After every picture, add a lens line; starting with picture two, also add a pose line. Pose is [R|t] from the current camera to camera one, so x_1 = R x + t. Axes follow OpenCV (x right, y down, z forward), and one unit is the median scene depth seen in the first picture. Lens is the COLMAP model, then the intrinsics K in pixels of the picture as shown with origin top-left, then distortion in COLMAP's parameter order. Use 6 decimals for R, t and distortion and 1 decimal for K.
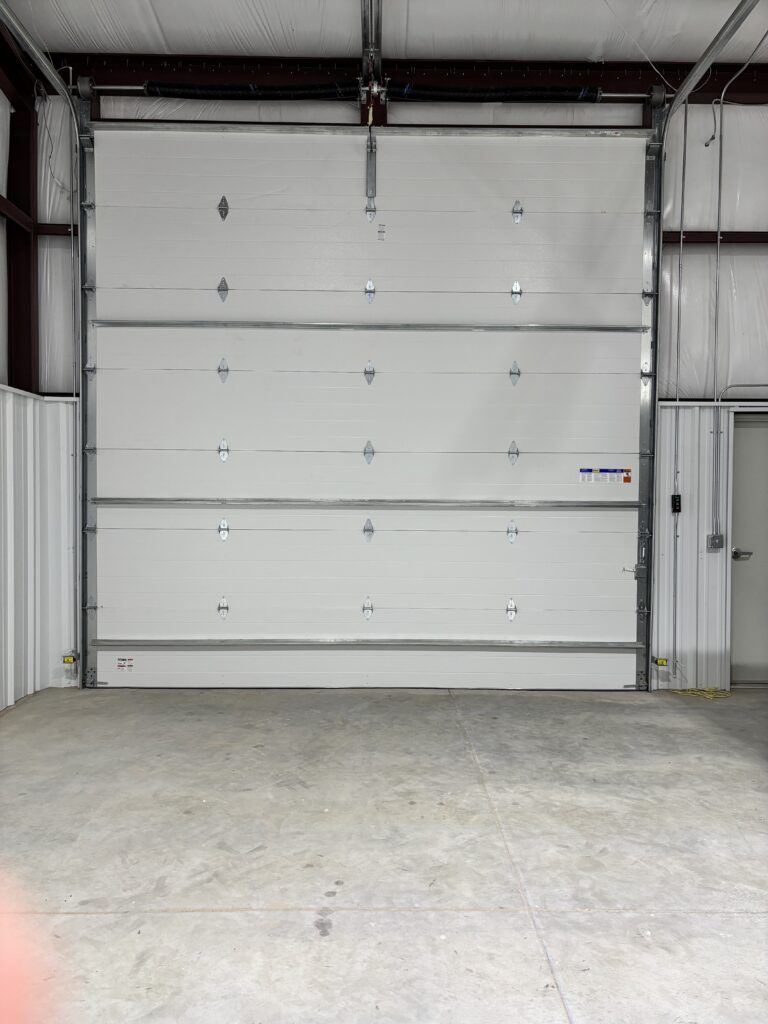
lens RADIAL K [[1133.9, 0, 384.0], [0, 1133.9, 512.0], [0, 0, 1]] dist [0.006752, -0.002940]
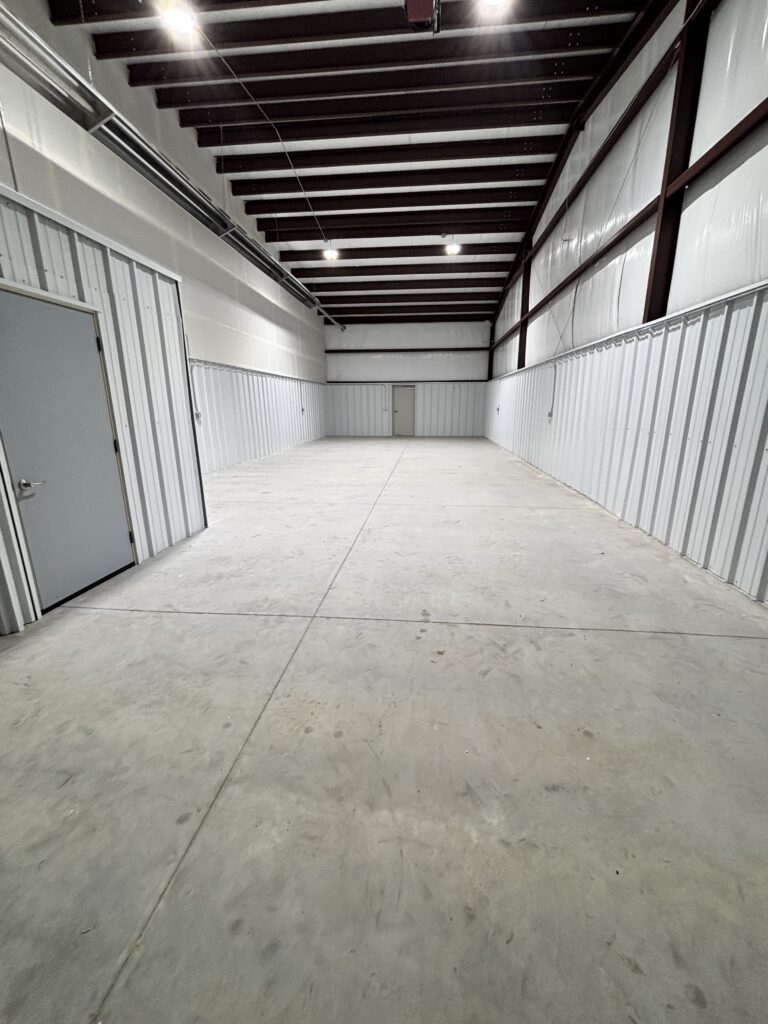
lens RADIAL K [[418.0, 0, 384.0], [0, 418.0, 512.0], [0, 0, 1]] dist [-0.001558, -0.000249]
pose [[-0.994754, -0.027628, 0.098493, -0.041978], [0.000591, 0.961267, 0.275618, 0.001404], [-0.102293, 0.274230, -0.956208, 1.419945]]
